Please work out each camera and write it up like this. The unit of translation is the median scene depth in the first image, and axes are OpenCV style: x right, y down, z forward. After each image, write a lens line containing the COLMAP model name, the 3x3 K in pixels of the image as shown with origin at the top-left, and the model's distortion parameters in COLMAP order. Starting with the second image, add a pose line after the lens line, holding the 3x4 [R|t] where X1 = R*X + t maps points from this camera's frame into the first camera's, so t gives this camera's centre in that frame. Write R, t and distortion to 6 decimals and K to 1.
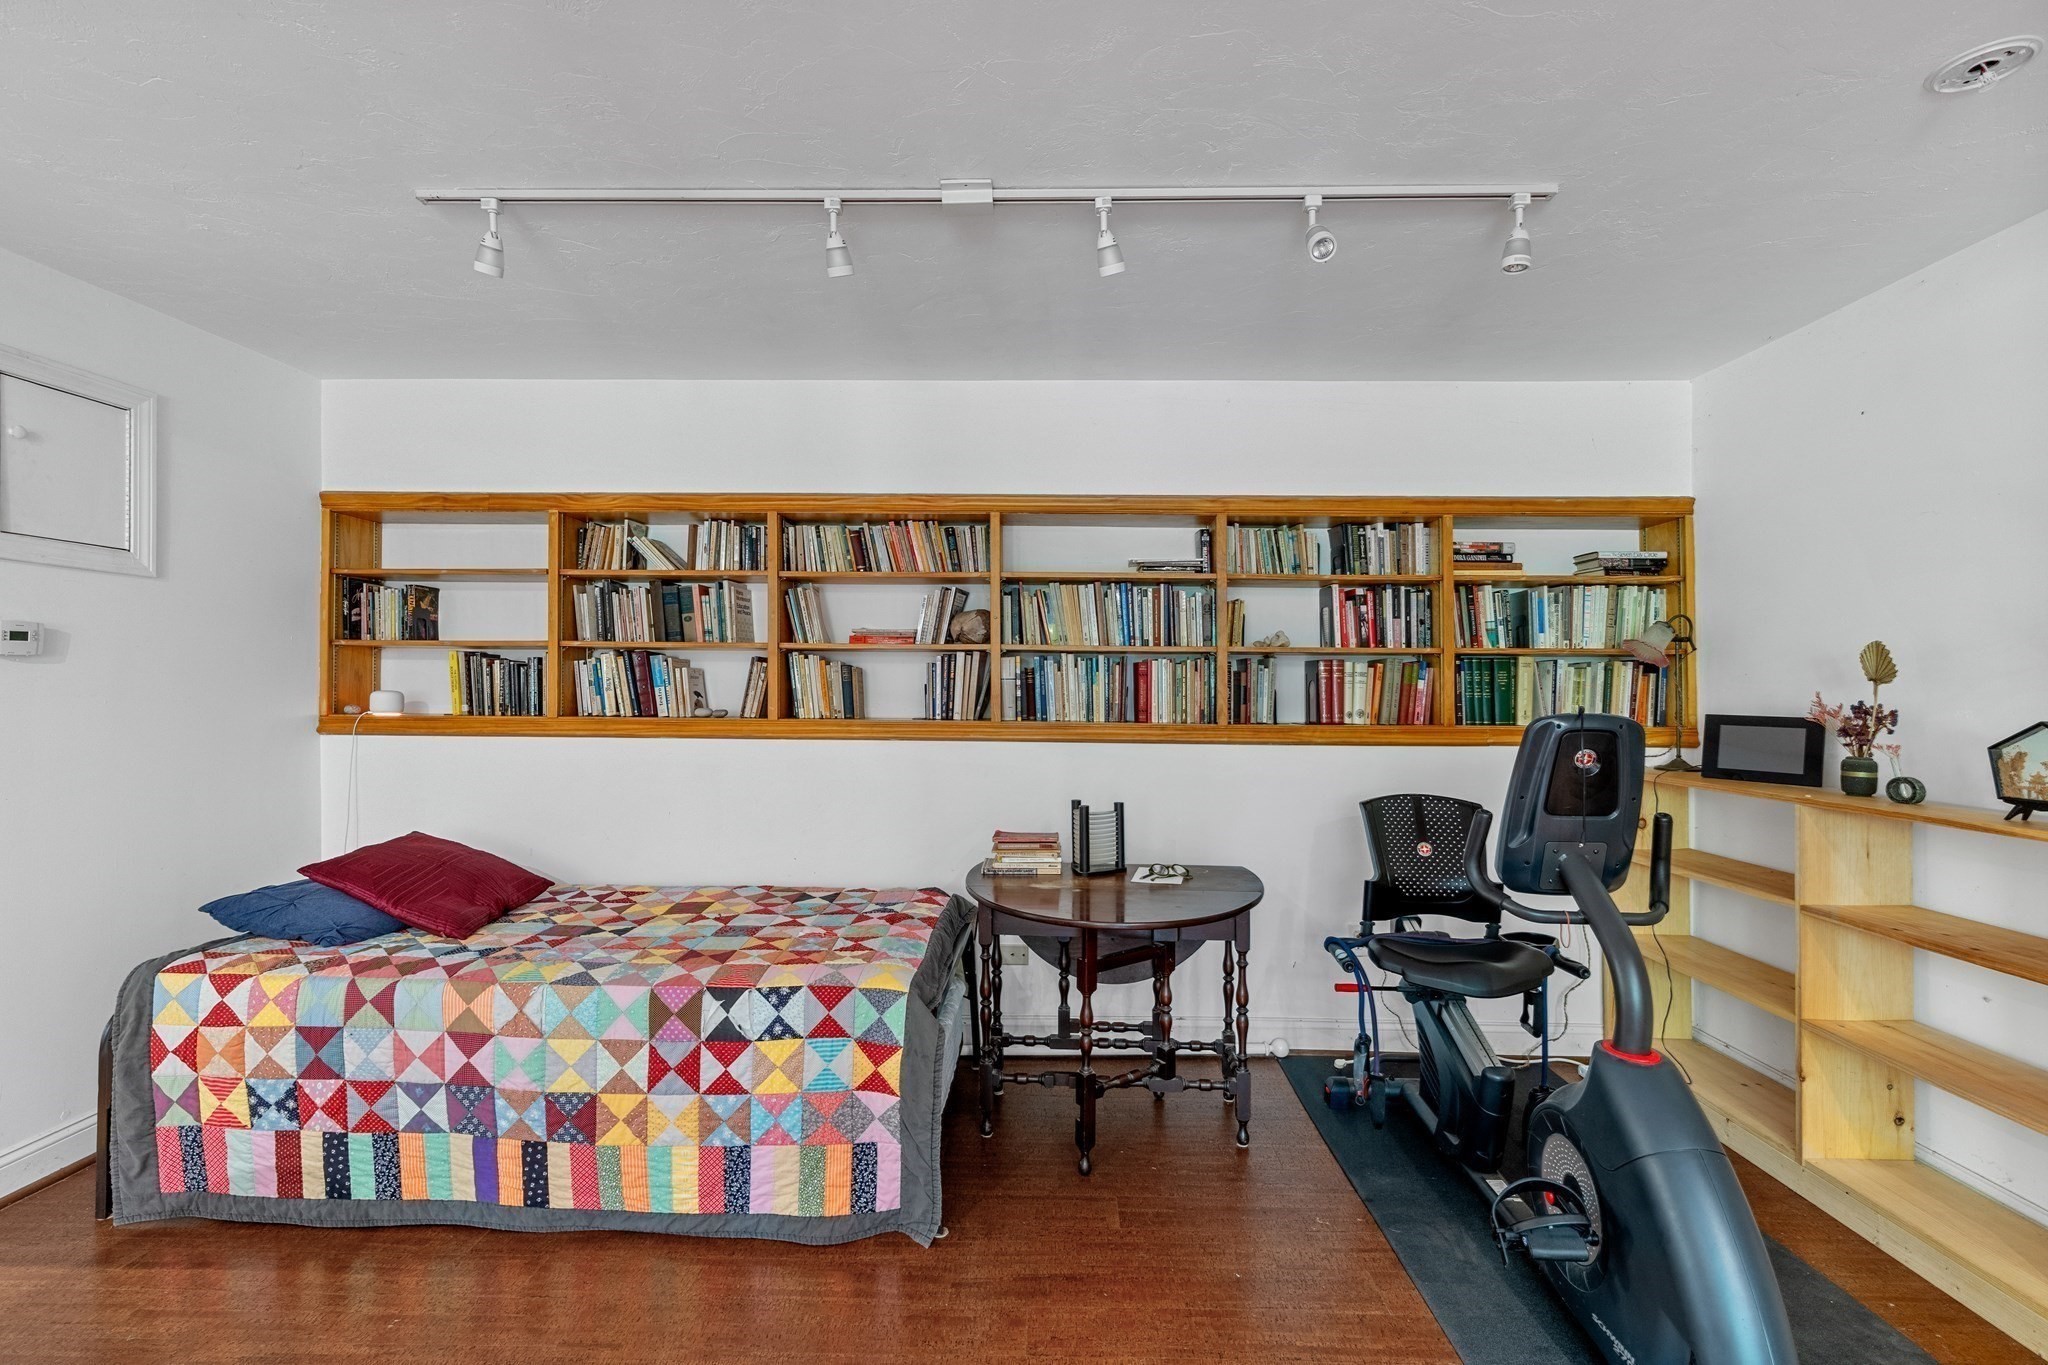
lens RADIAL K [[929.9, 0, 1031.6], [0, 929.9, 668.9], [0, 0, 1]] dist [-0.004089, -0.000175]
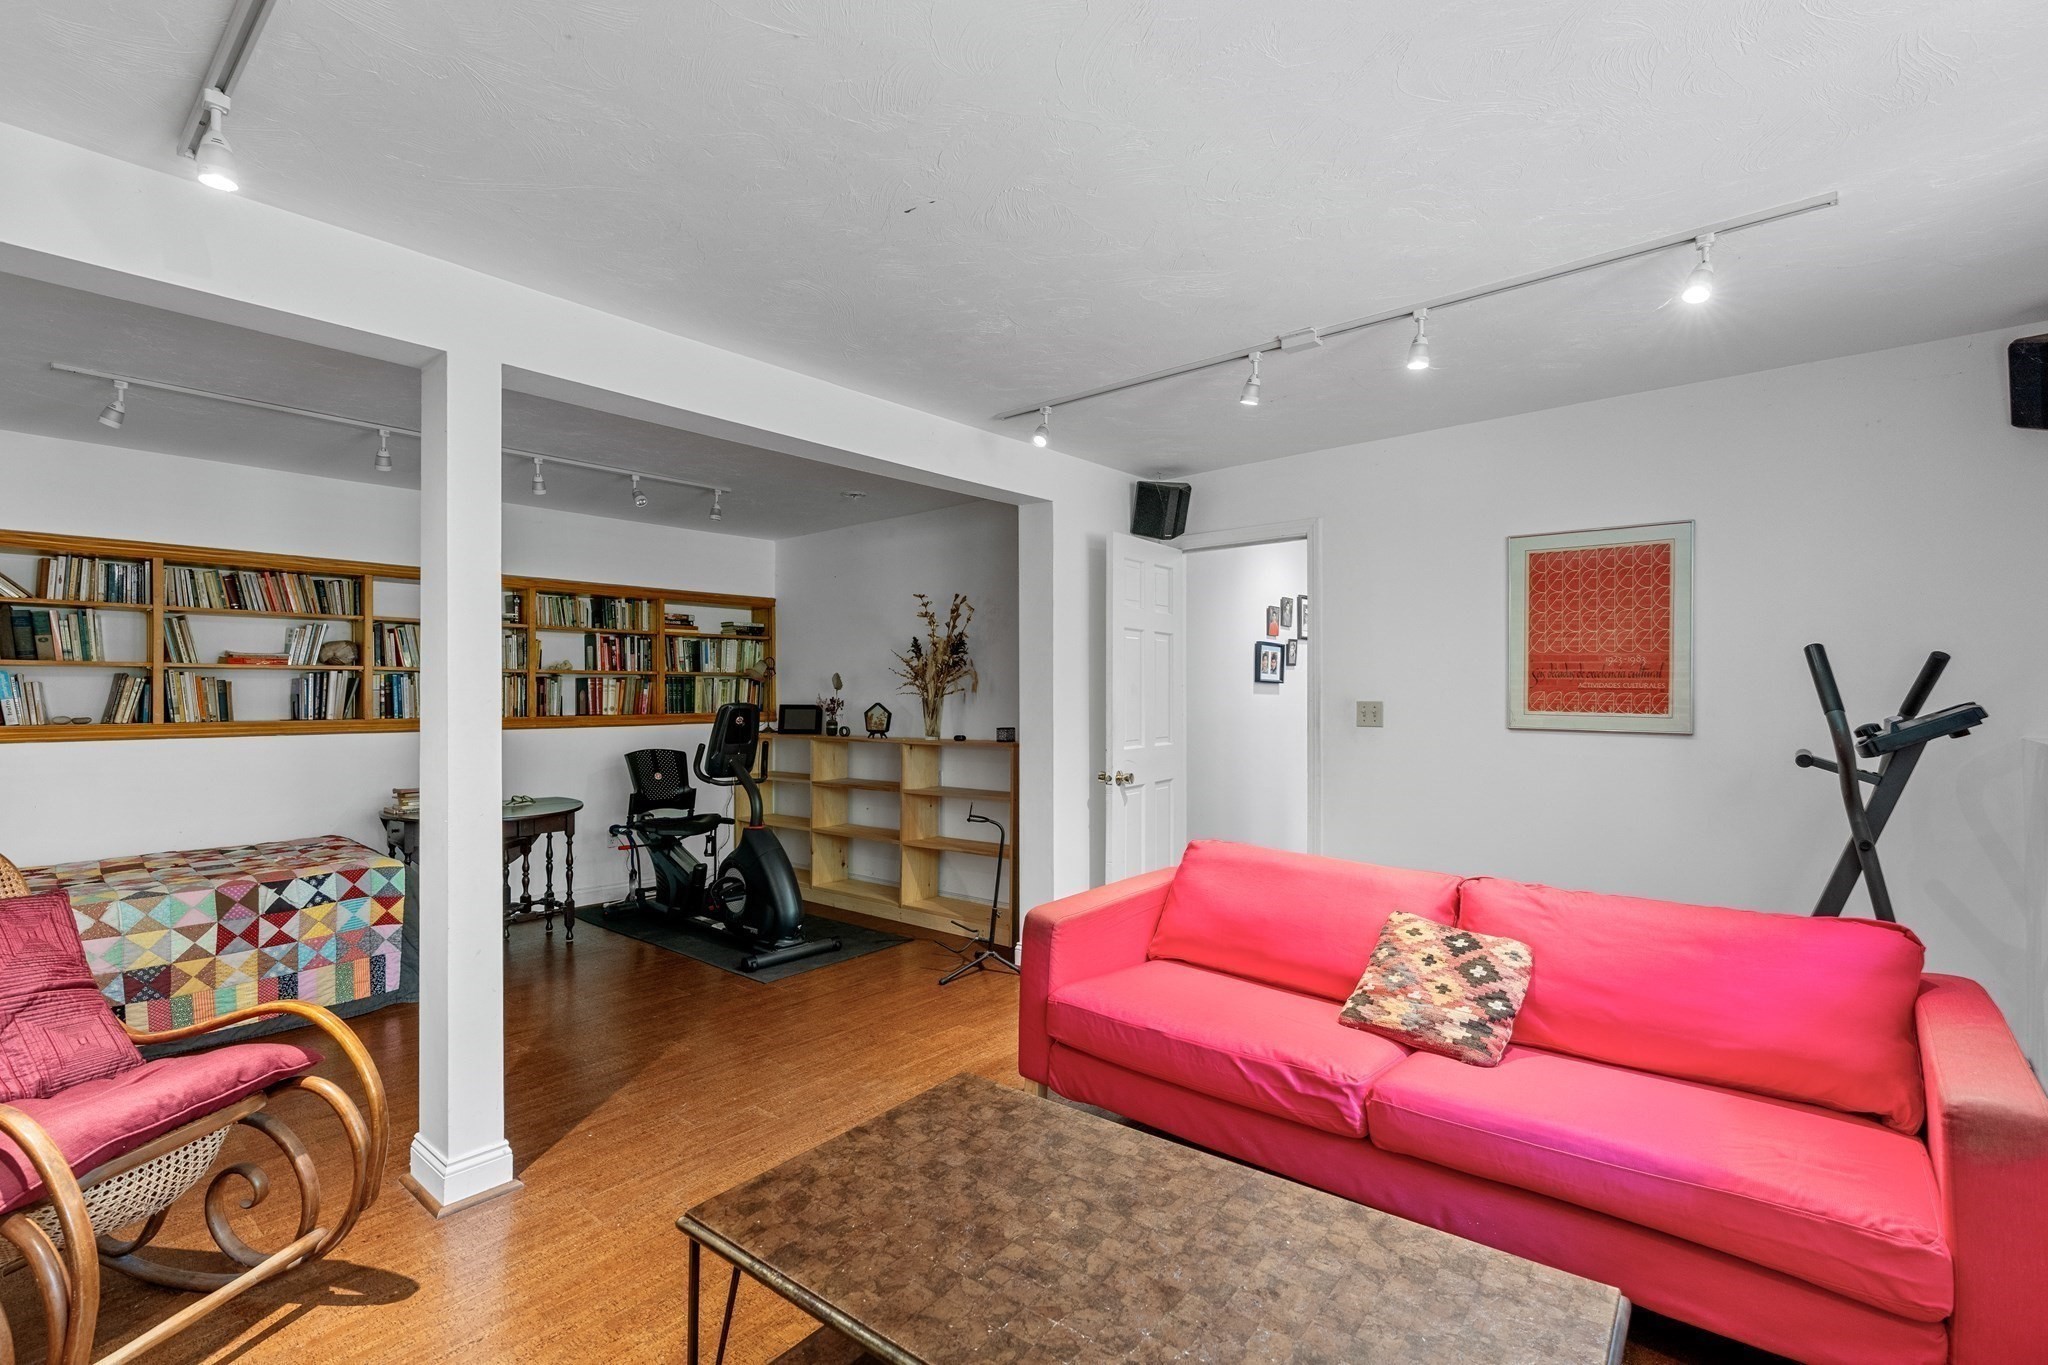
lens RADIAL K [[929.9, 0, 1025.7], [0, 929.9, 677.5], [0, 0, 1]] dist [-0.004089, -0.000175]
pose [[0.631709, 0.003911, 0.775196, -0.594681], [-0.006031, 0.999982, -0.000131, -0.017101], [-0.775182, -0.004592, 0.631721, -0.817966]]
